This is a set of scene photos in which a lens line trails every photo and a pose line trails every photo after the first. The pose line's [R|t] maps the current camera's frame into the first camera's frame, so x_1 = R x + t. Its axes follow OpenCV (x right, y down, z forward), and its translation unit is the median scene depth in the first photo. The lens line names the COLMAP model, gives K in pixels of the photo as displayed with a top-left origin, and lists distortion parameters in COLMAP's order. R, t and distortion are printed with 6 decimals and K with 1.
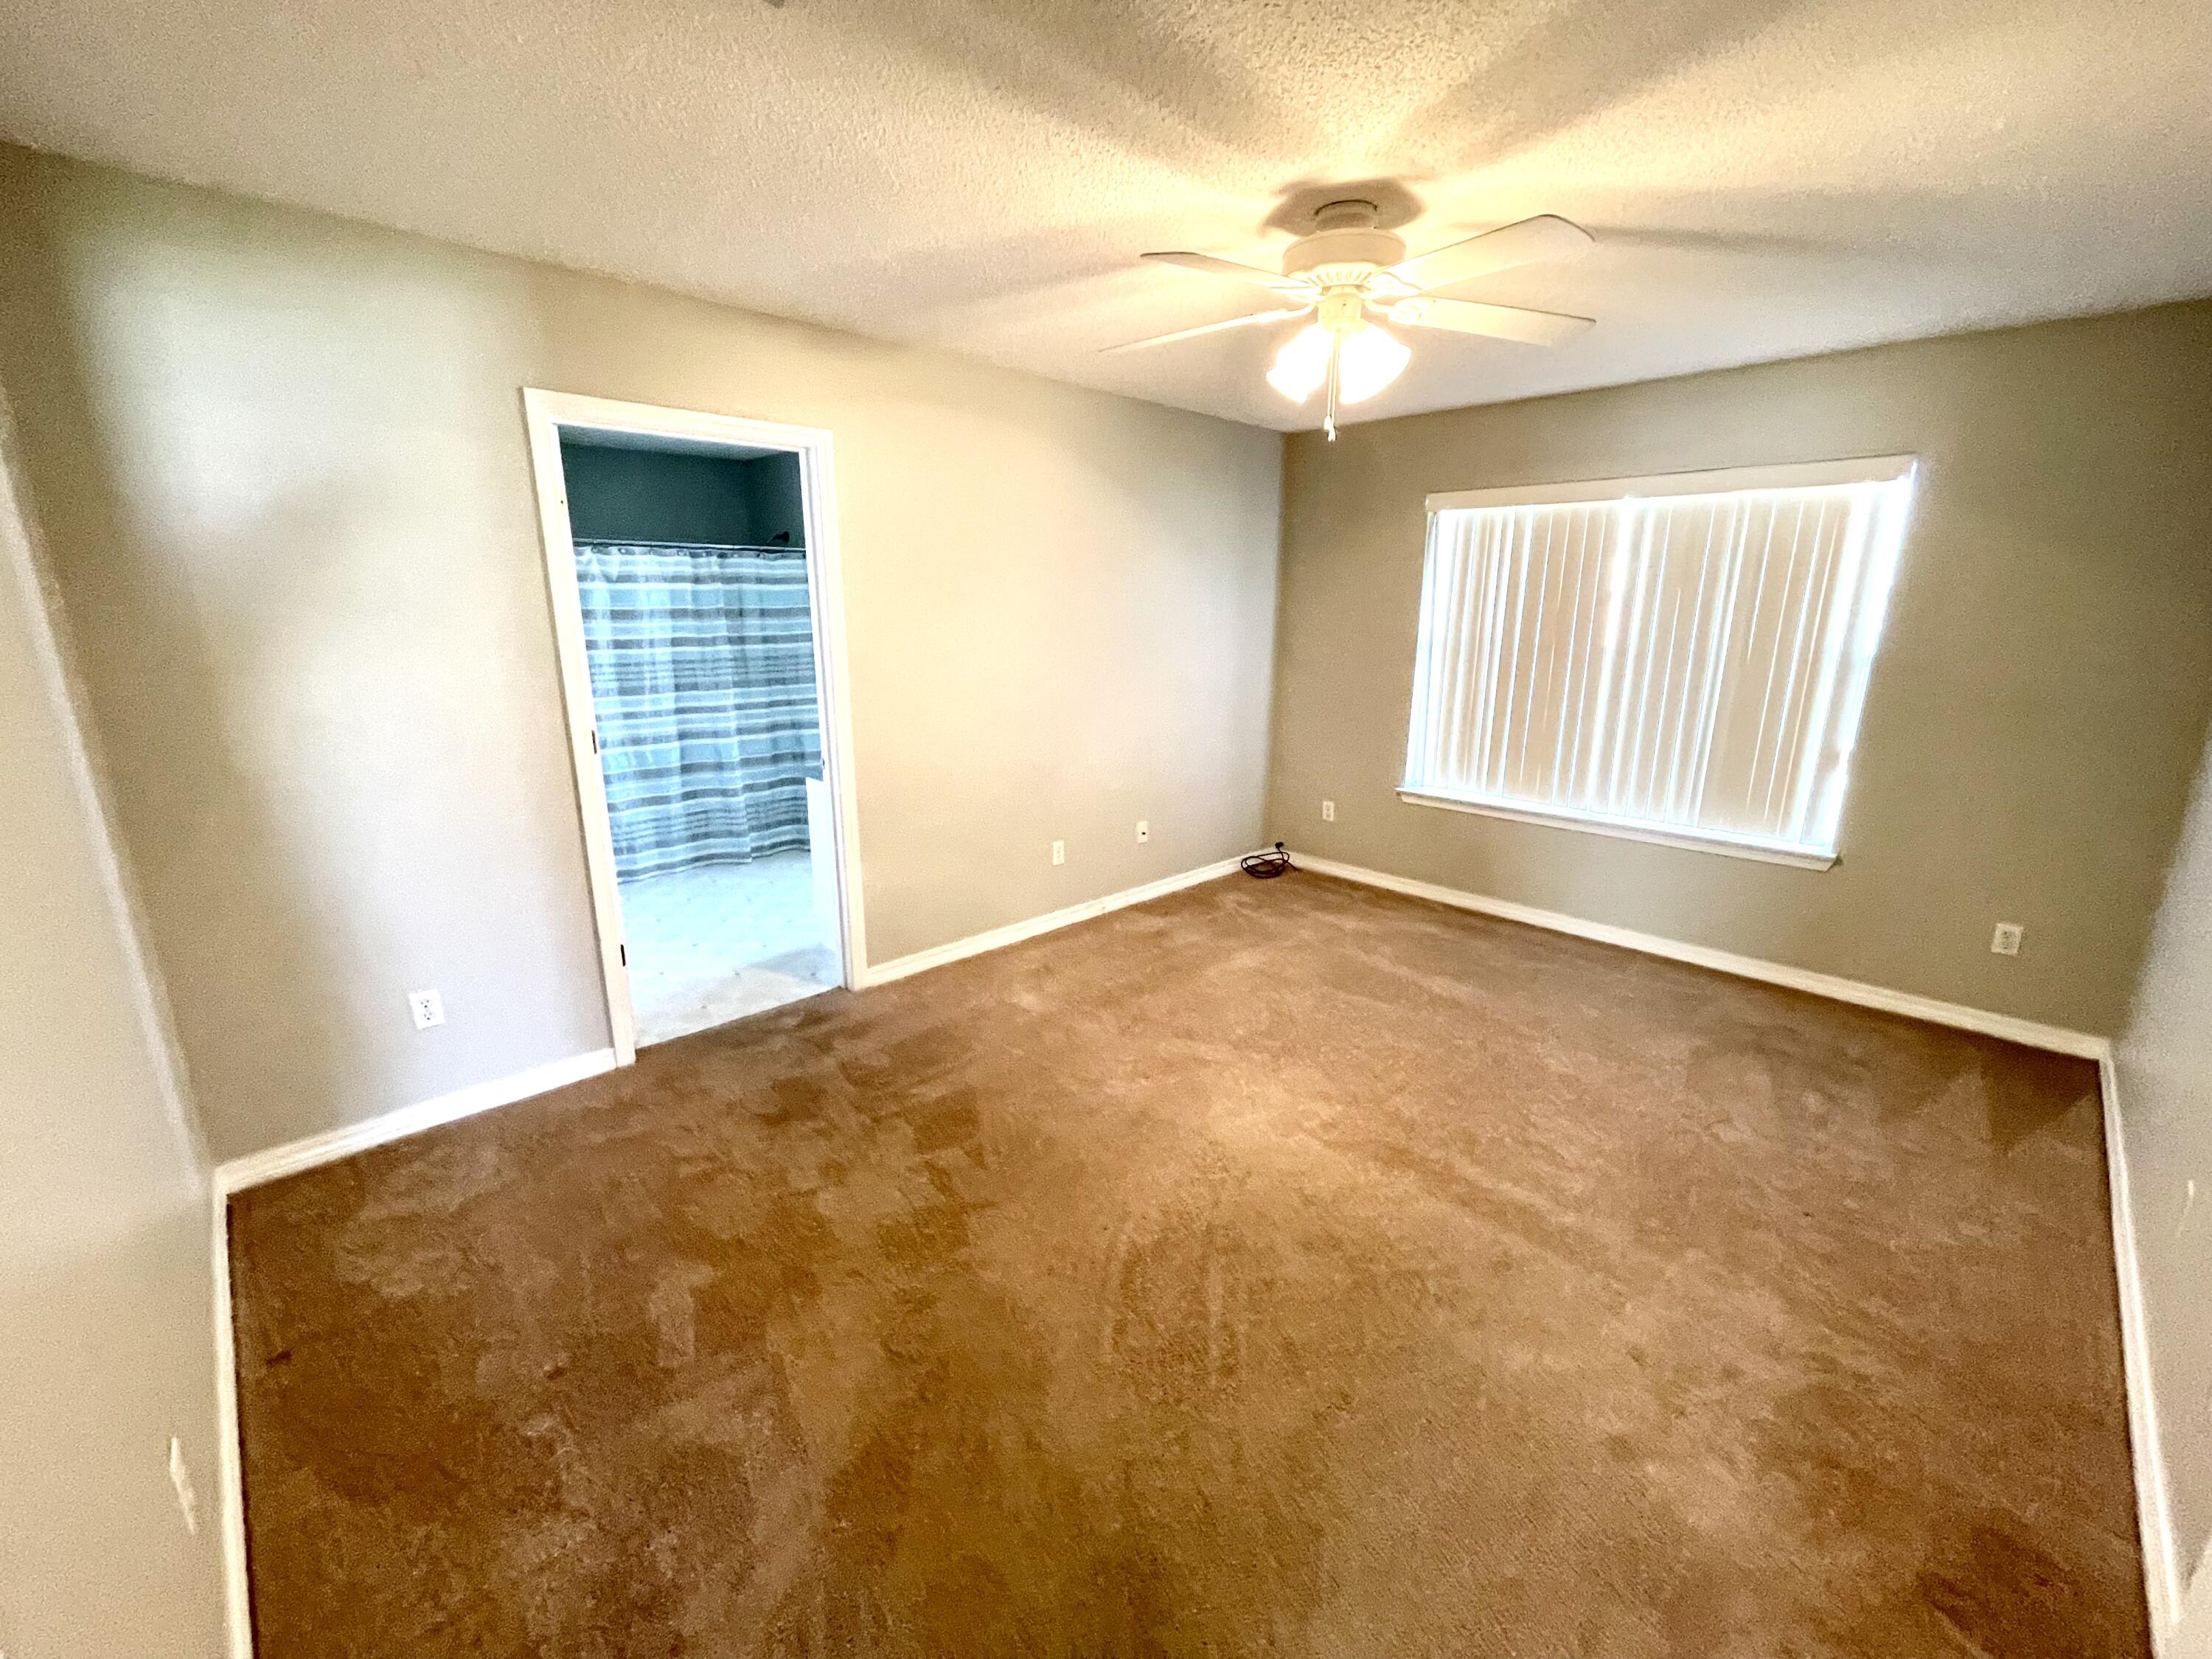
lens RADIAL K [[904.5, 0, 1106.0], [0, 904.5, 829.5], [0, 0, 1]] dist [0.001341, 0.000127]
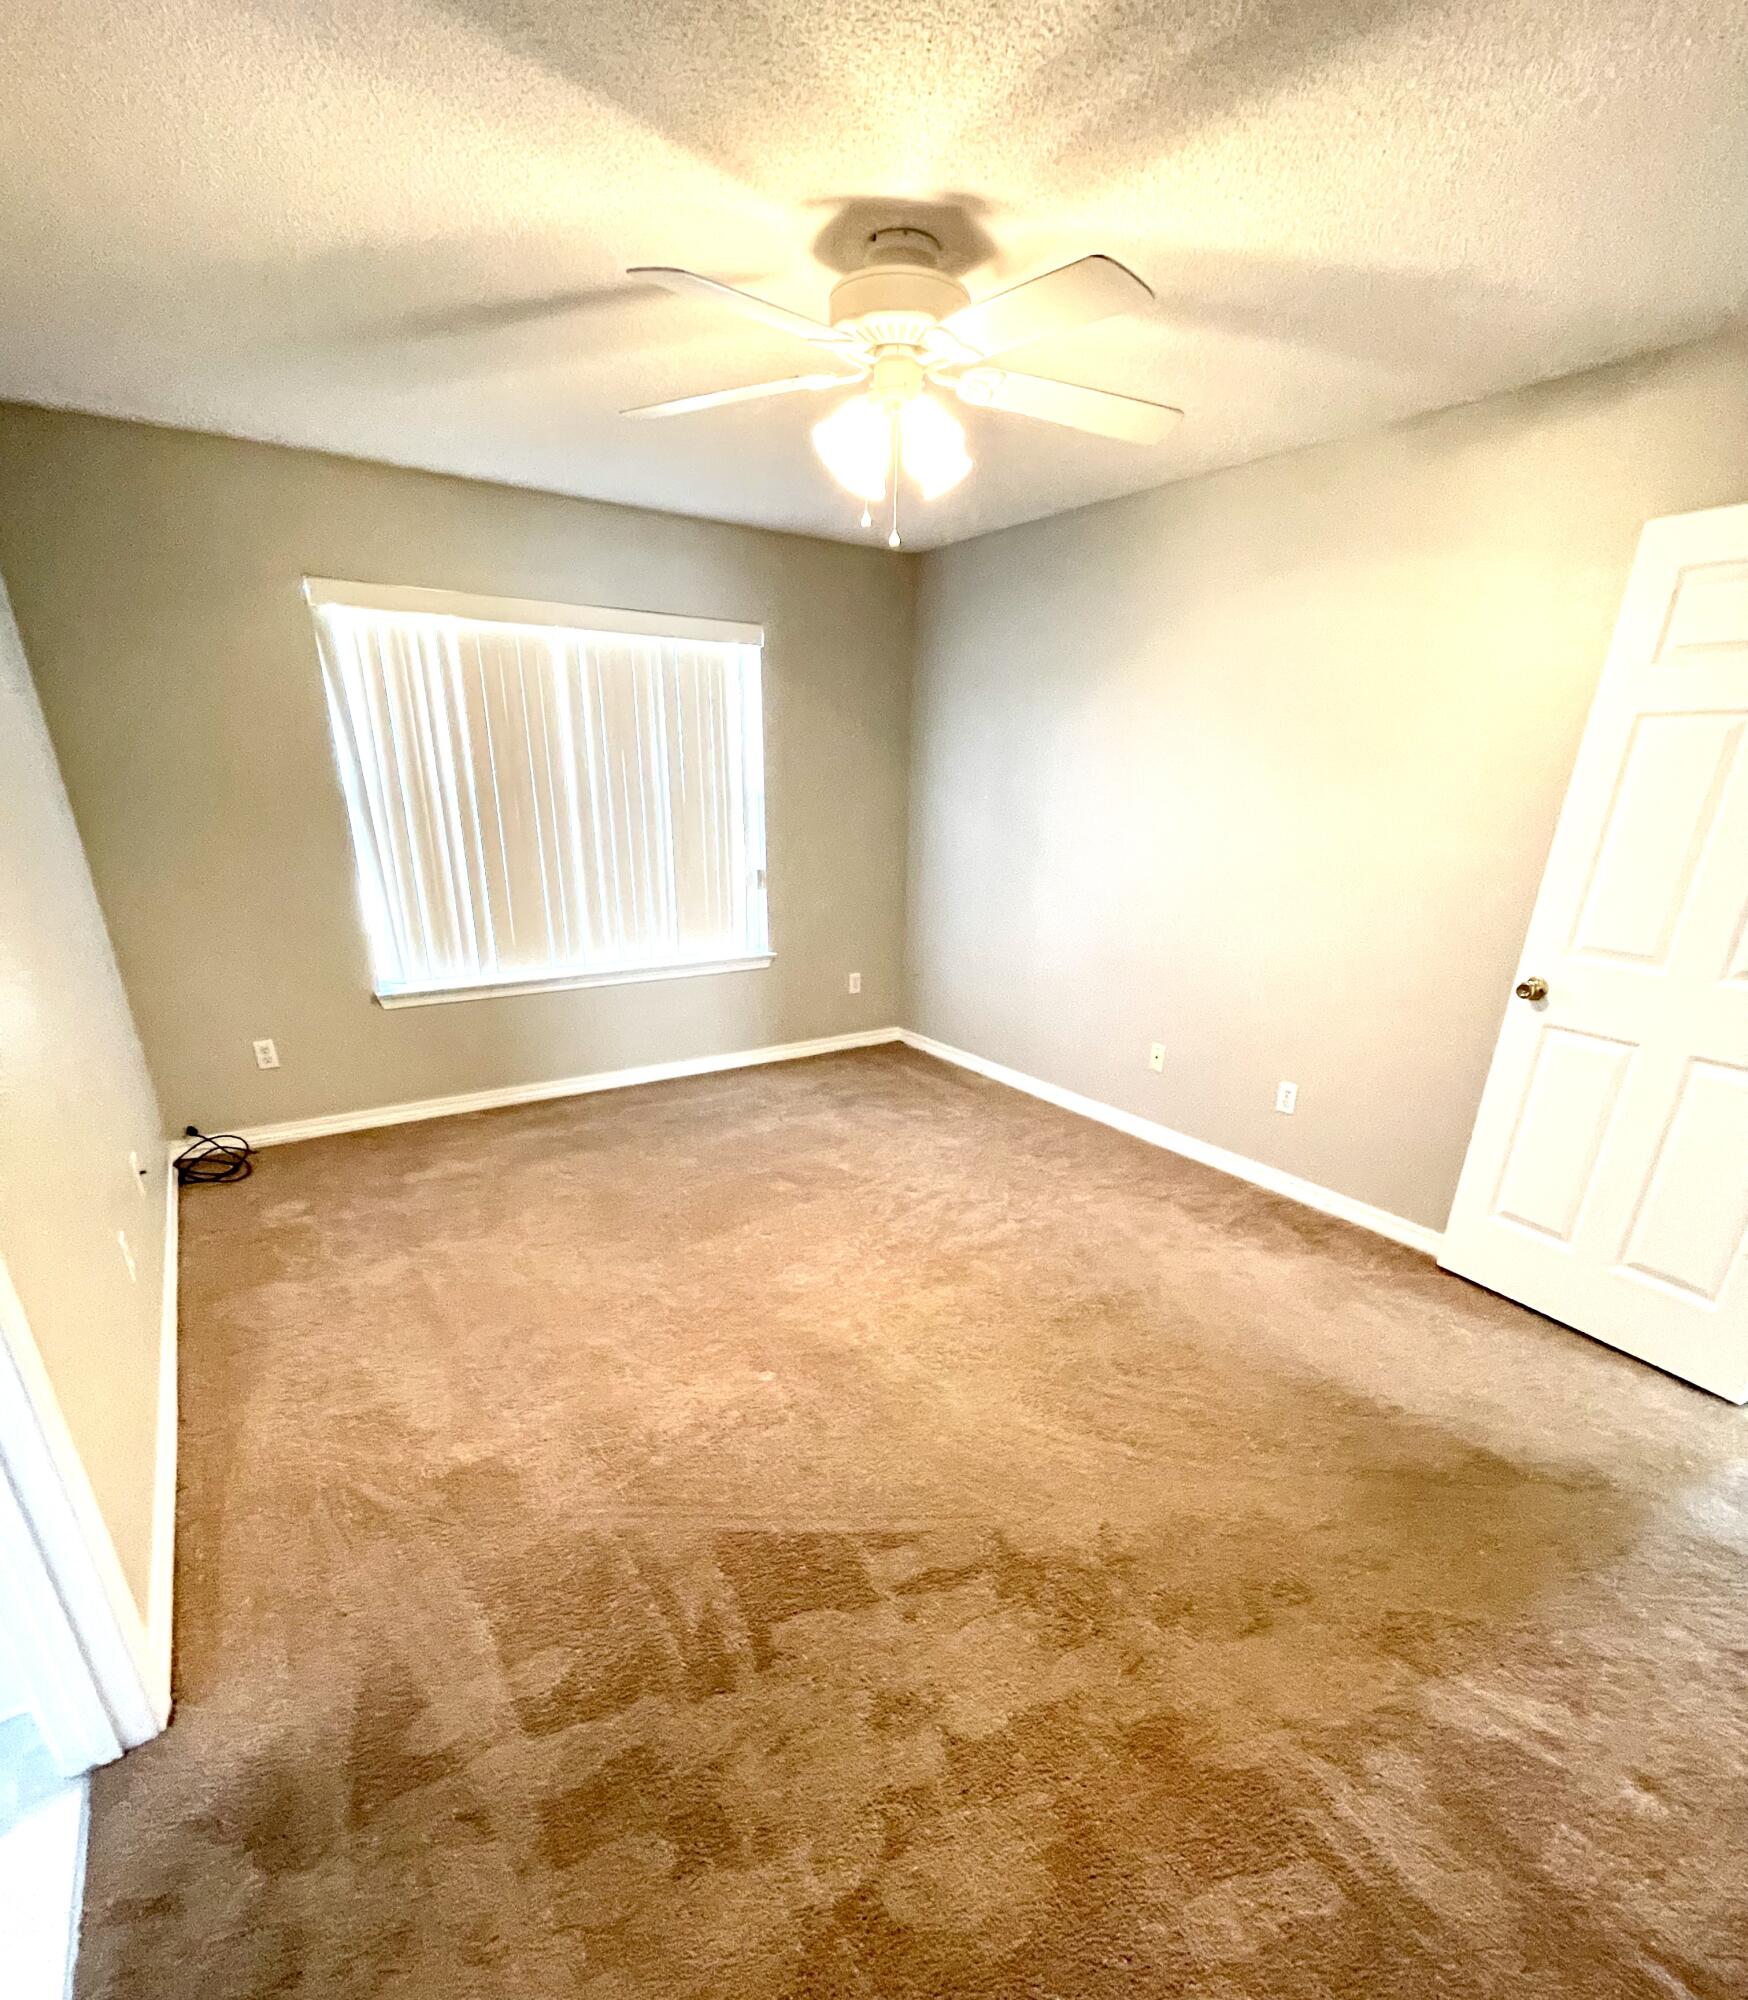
lens RADIAL K [[944.9, 0, 872.5], [0, 944.9, 1160.4], [0, 0, 1]] dist [0.001085, 0.000361]
pose [[0.185181, -0.383393, 0.904830, -0.529066], [0.220697, 0.913460, 0.341882, -0.135580], [-0.957601, 0.136383, 0.253770, 0.574228]]
